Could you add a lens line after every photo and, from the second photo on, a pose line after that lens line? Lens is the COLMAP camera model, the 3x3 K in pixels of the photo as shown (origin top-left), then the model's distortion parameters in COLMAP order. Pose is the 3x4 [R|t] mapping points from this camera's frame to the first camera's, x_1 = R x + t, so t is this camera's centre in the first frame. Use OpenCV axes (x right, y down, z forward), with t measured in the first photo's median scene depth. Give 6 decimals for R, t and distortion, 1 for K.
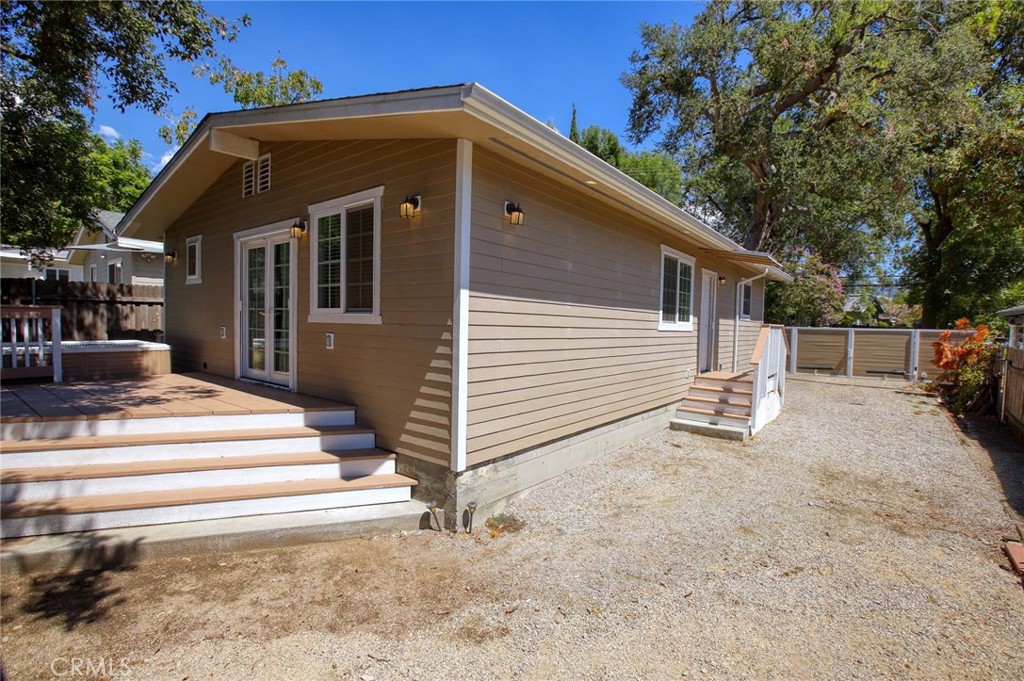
lens RADIAL K [[481.5, 0, 502.7], [0, 481.5, 357.0], [0, 0, 1]] dist [-0.034747, 0.010605]
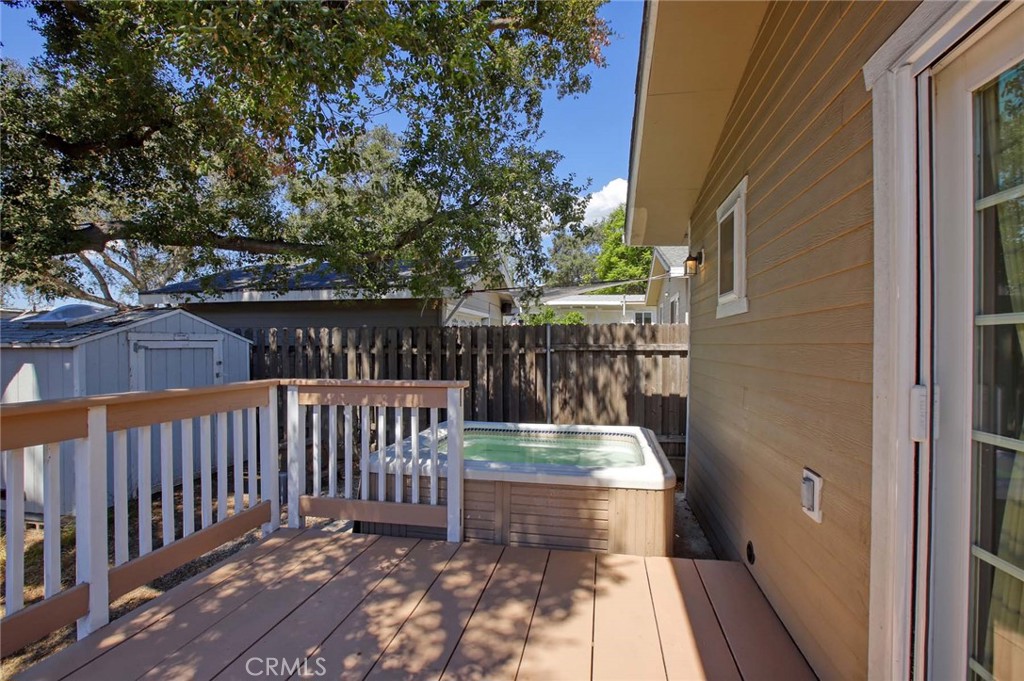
lens RADIAL K [[481.5, 0, 499.9], [0, 481.5, 357.3], [0, 0, 1]] dist [-0.034747, 0.010605]
pose [[0.458337, -0.002379, -0.888775, -0.590818], [-0.054414, 0.998045, -0.030733, -0.147563], [0.887111, 0.062448, 0.457312, 0.988607]]
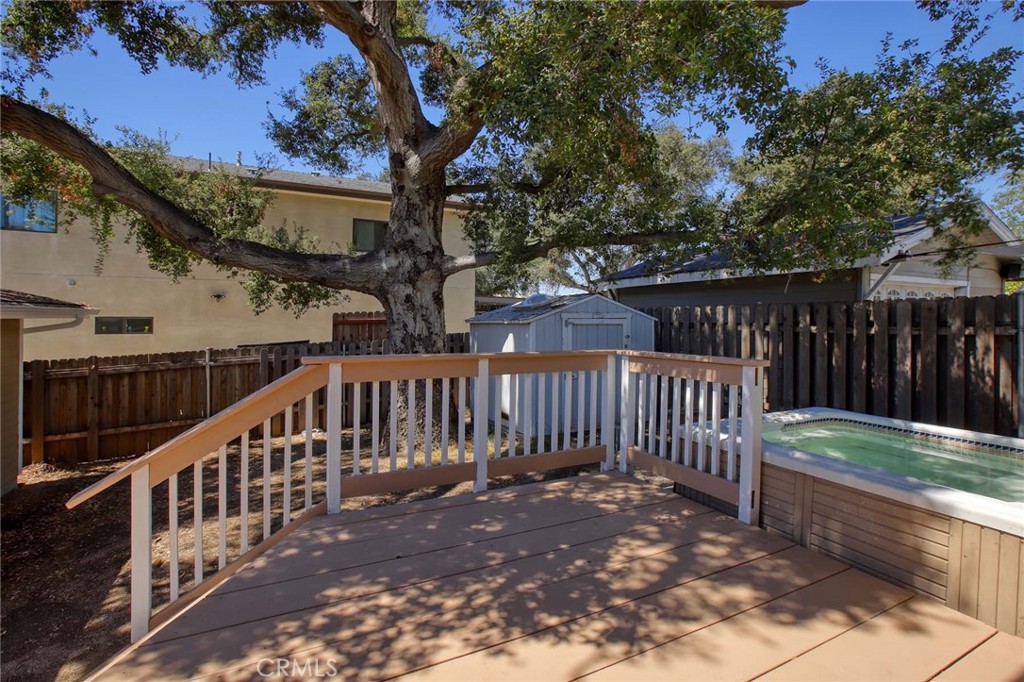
lens RADIAL K [[481.5, 0, 516.9], [0, 481.5, 319.1], [0, 0, 1]] dist [-0.034747, 0.010605]
pose [[-0.414450, -0.028772, -0.909617, -0.484514], [-0.079258, 0.996844, 0.004582, -0.164826], [0.906614, 0.073993, -0.415423, 1.211110]]
